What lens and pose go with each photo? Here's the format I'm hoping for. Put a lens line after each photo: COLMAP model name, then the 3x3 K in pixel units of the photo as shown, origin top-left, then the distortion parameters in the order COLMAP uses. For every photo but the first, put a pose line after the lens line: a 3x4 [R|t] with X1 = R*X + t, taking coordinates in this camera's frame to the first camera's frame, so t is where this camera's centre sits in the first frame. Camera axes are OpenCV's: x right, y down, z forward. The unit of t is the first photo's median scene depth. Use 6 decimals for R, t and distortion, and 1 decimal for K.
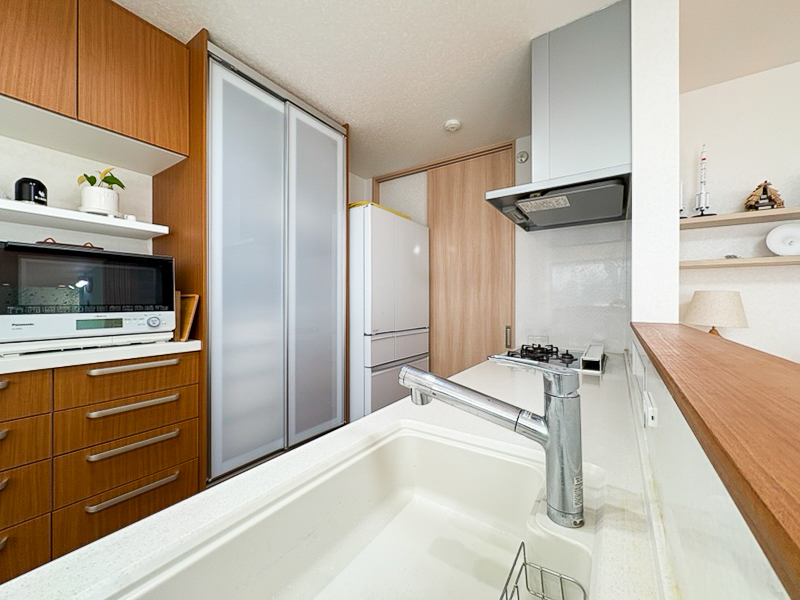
lens RADIAL K [[321.8, 0, 403.9], [0, 321.8, 300.3], [0, 0, 1]] dist [0.001594, -0.001104]
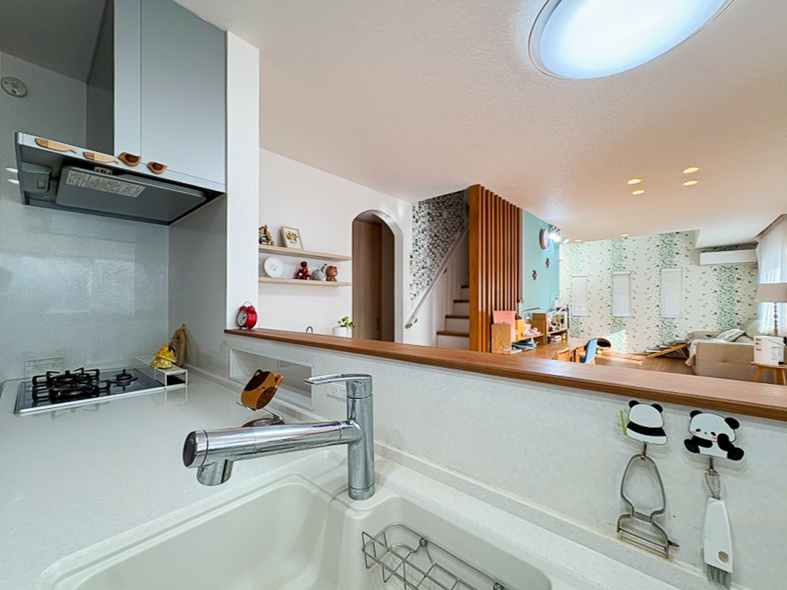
lens RADIAL K [[316.5, 0, 392.7], [0, 316.5, 305.1], [0, 0, 1]] dist [0.001594, -0.001104]
pose [[0.127815, -0.013188, 0.991710, -0.235330], [-0.002302, 0.999905, 0.013593, -0.026155], [-0.991795, -0.004021, 0.127772, 0.240676]]
